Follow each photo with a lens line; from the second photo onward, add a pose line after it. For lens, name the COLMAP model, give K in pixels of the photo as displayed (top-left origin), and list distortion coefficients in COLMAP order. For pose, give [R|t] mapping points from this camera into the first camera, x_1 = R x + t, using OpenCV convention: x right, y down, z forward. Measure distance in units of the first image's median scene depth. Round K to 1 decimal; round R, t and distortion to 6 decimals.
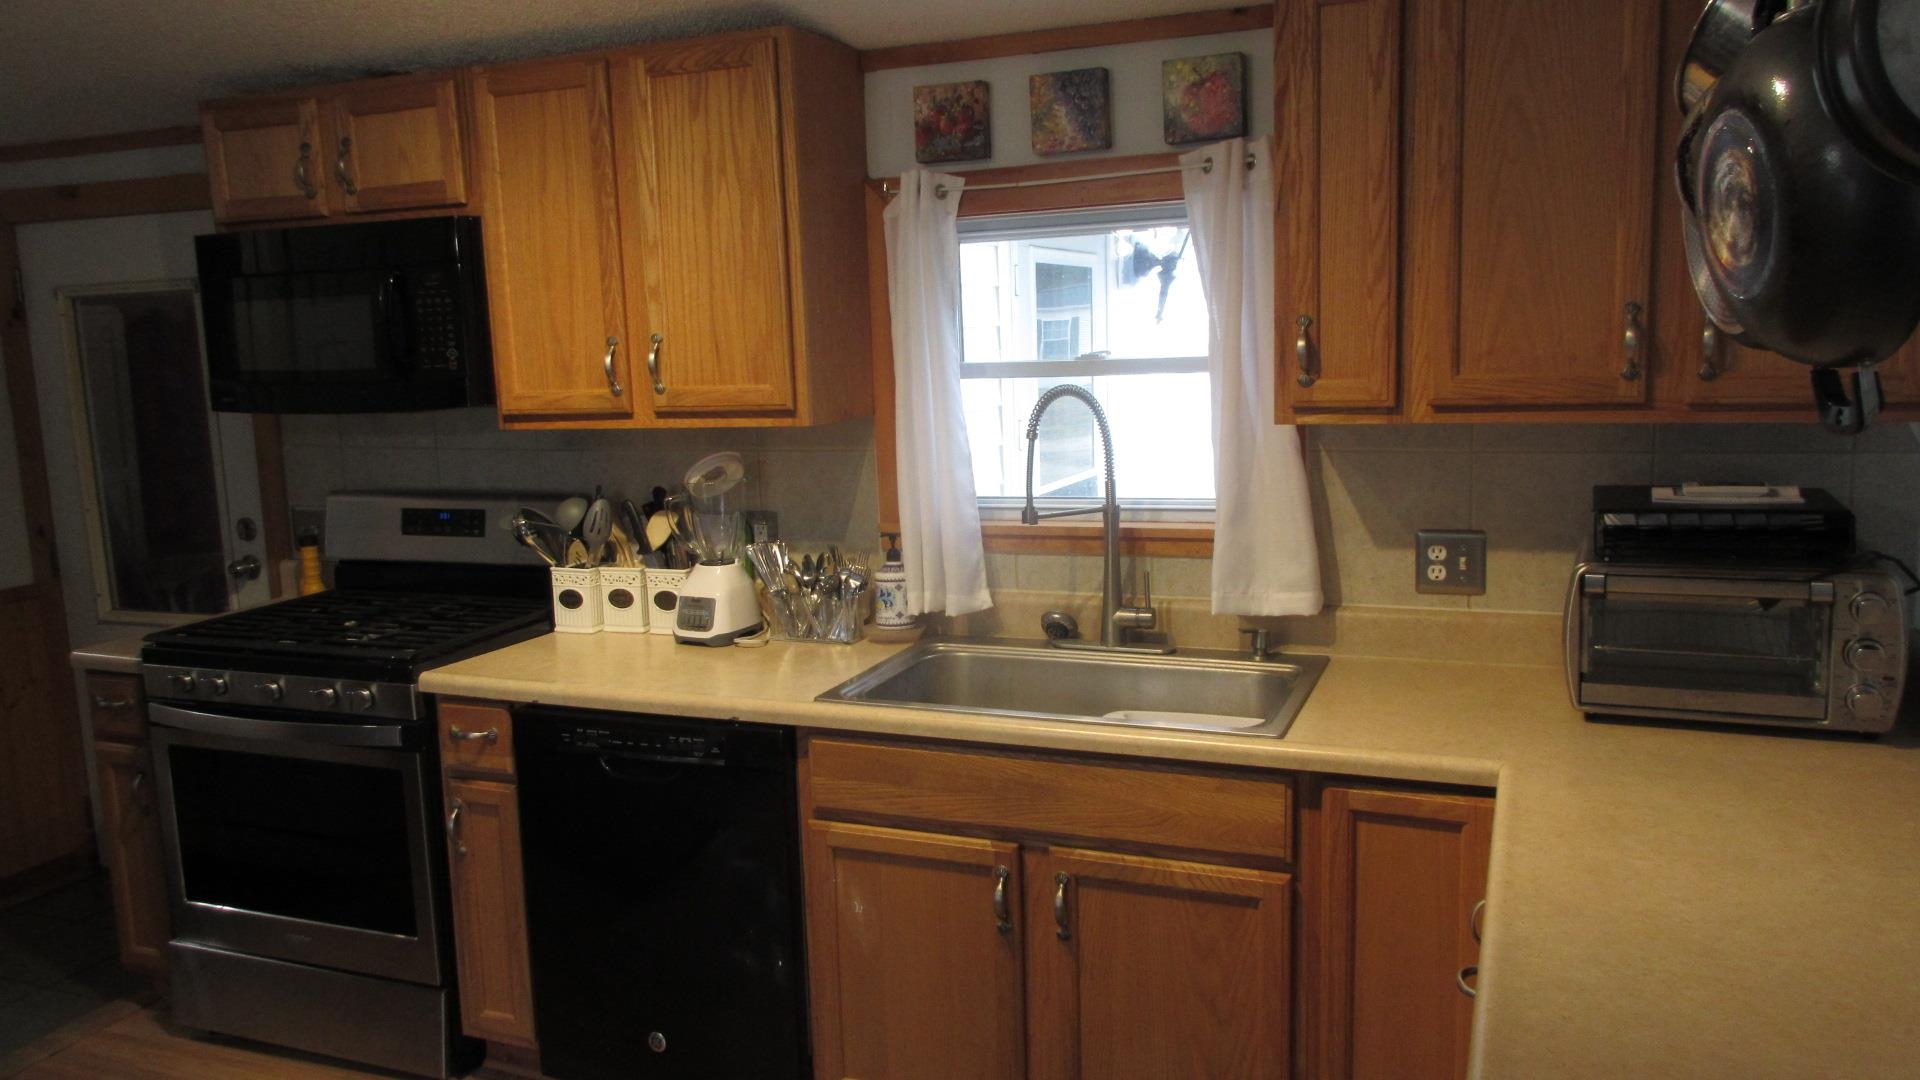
lens RADIAL K [[1436.1, 0, 950.7], [0, 1436.1, 532.4], [0, 0, 1]] dist [-0.000562, 0.003120]
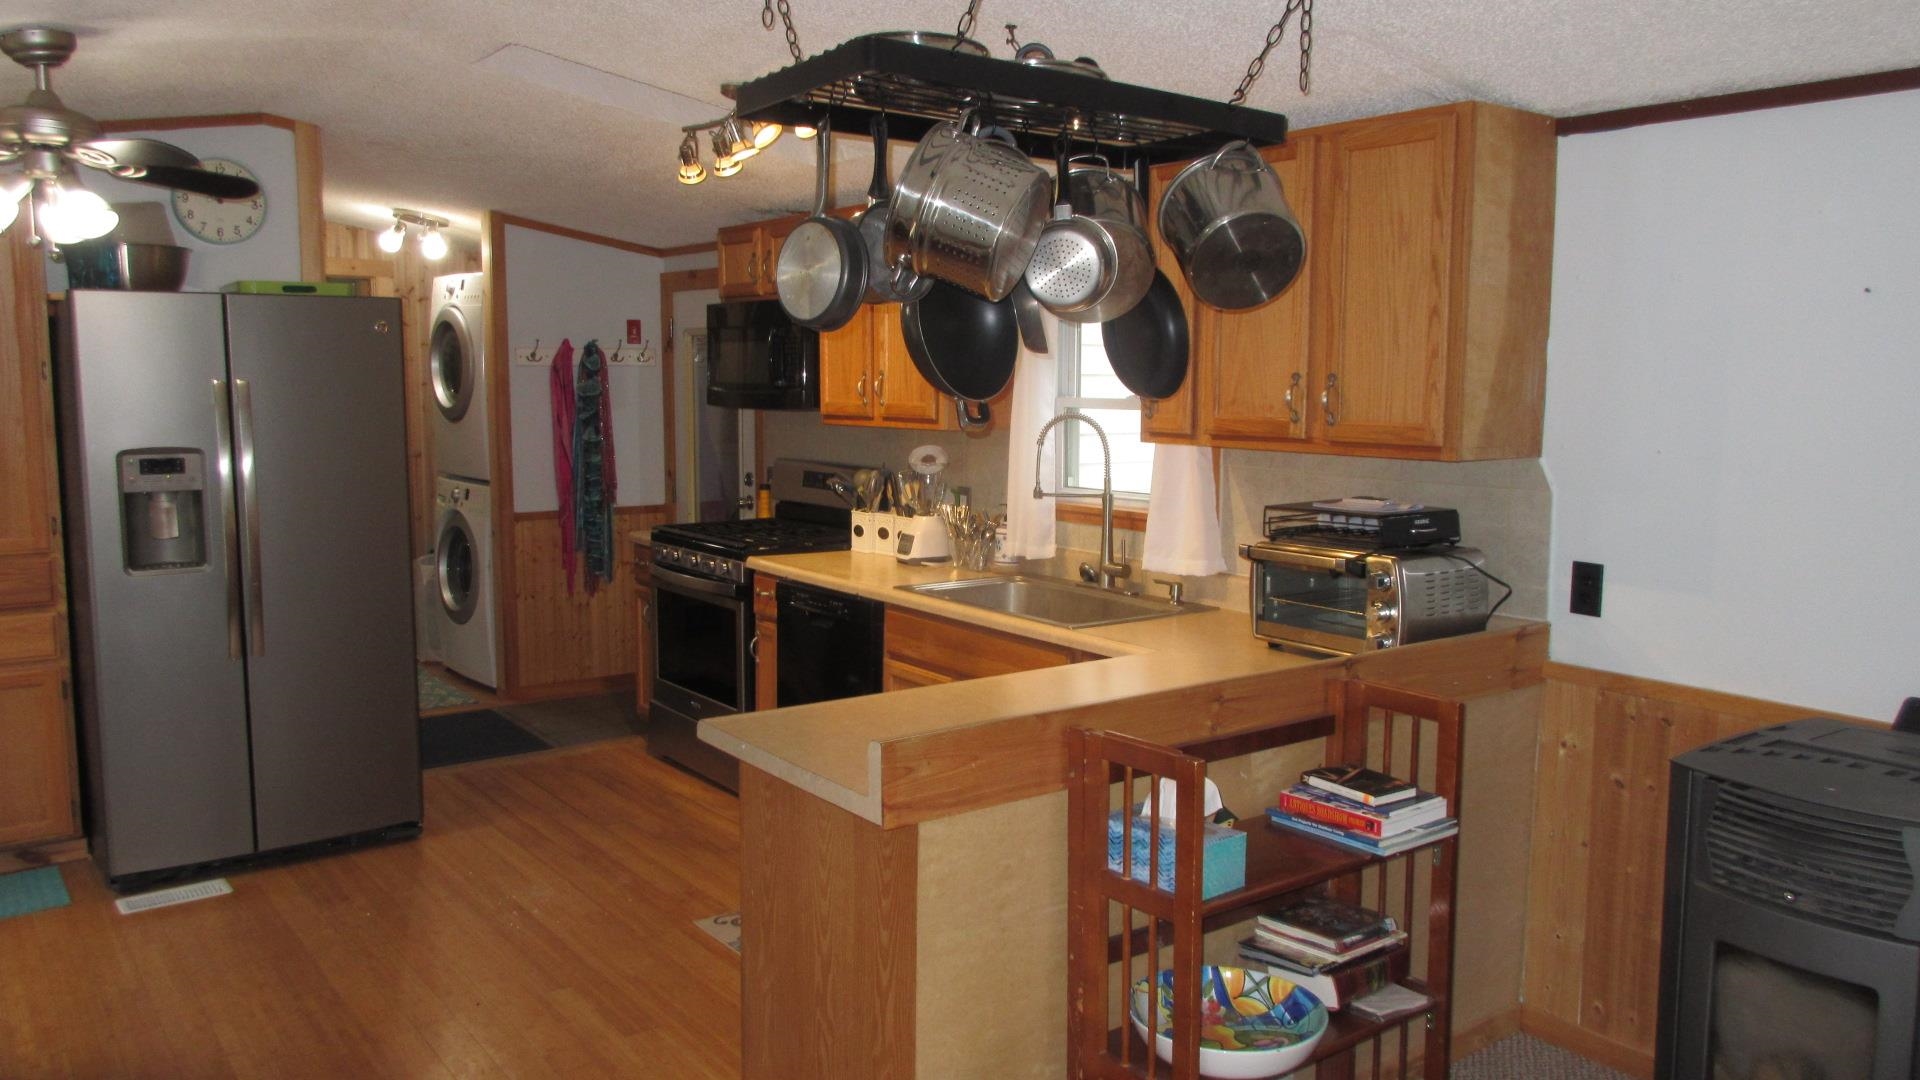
lens RADIAL K [[1436.1, 0, 950.7], [0, 1436.1, 532.4], [0, 0, 1]] dist [-0.000562, 0.003120]
pose [[0.851745, 0.098943, -0.514530, 0.689431], [-0.112400, 0.993650, 0.005011, 0.029631], [0.511759, 0.053565, 0.857458, -0.354041]]
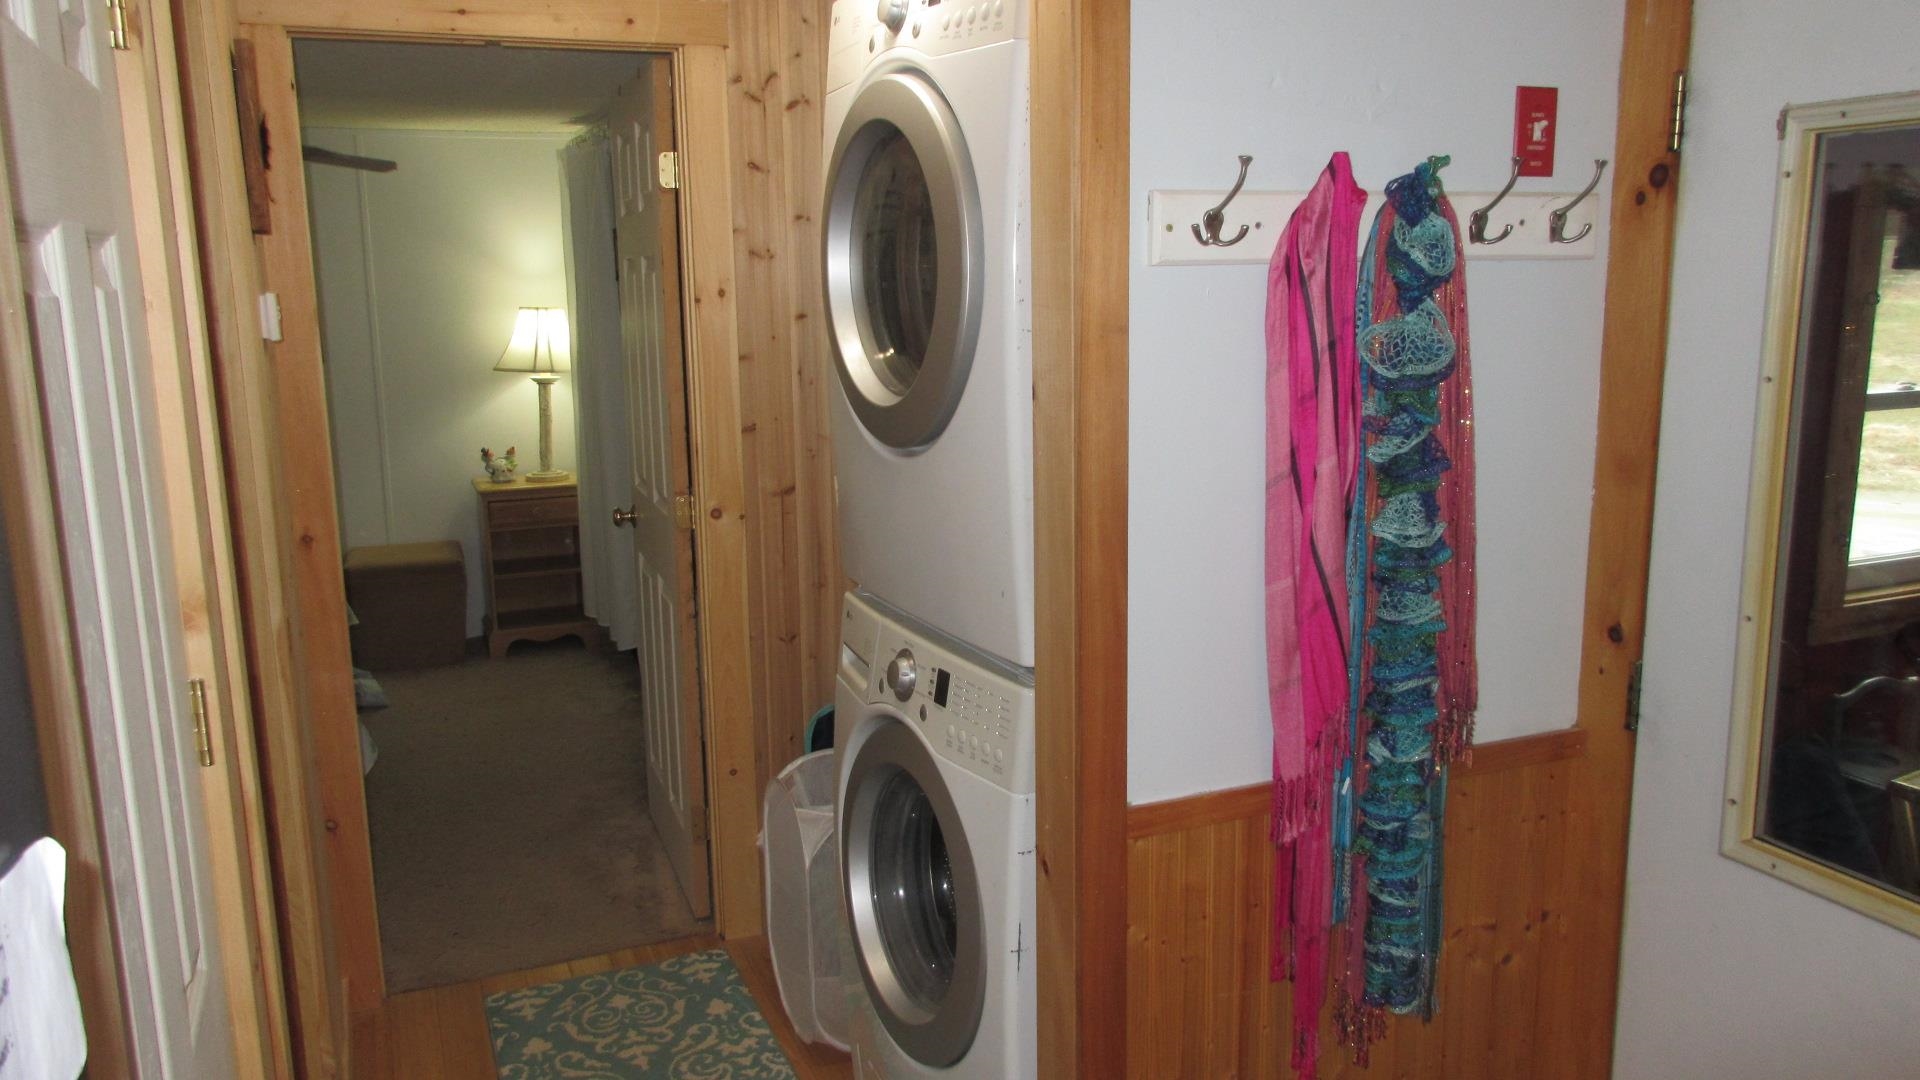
lens RADIAL K [[1428.7, 0, 960.0], [0, 1428.7, 540.0], [0, 0, 1]] dist [-0.004864, -0.001205]
pose [[0.713677, 0.156945, -0.682666, -0.634829], [-0.115910, 0.987601, 0.105874, -0.077350], [0.690818, 0.003568, 0.723020, 0.675908]]
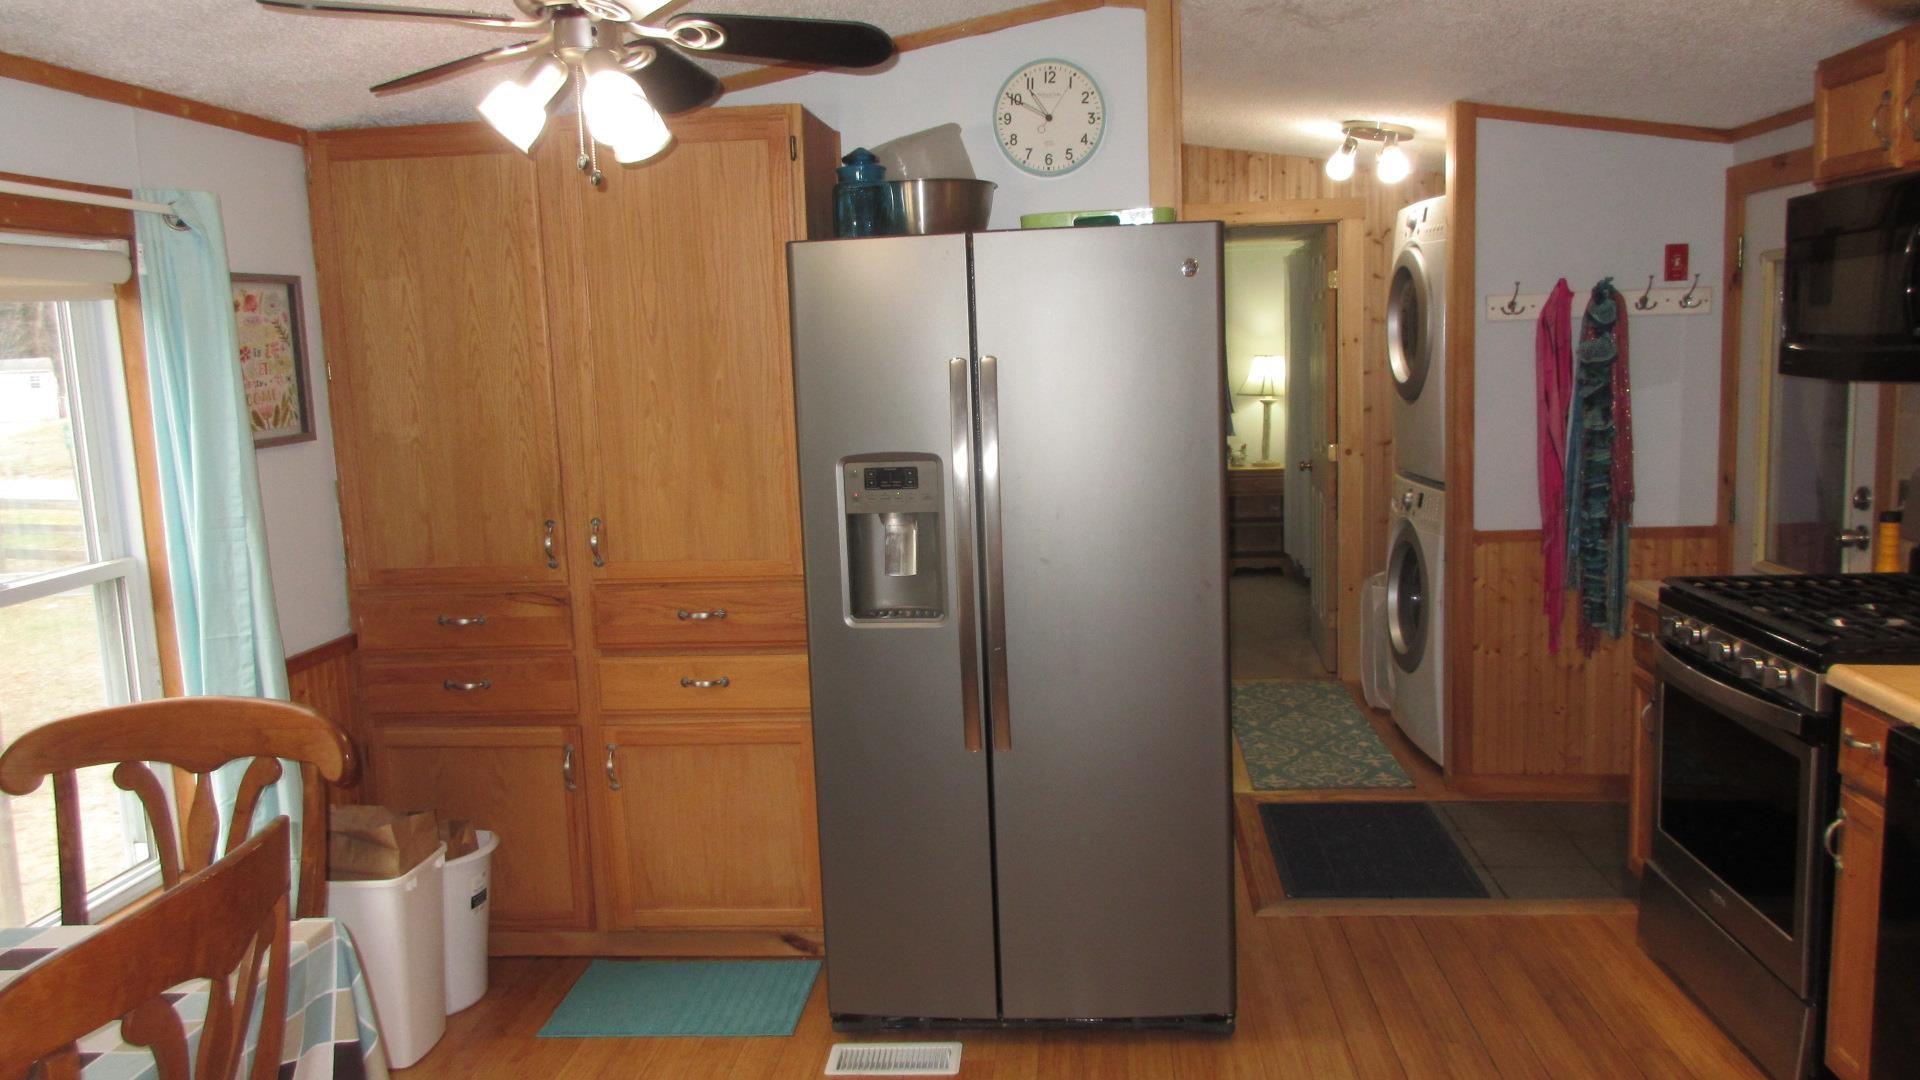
lens RADIAL K [[1436.1, 0, 950.7], [0, 1436.1, 532.4], [0, 0, 1]] dist [-0.000562, 0.003120]
pose [[0.289762, 0.145531, -0.945970, 0.305133], [-0.117943, 0.986268, 0.115603, -0.023768], [0.949804, 0.078073, 0.302947, 0.161244]]
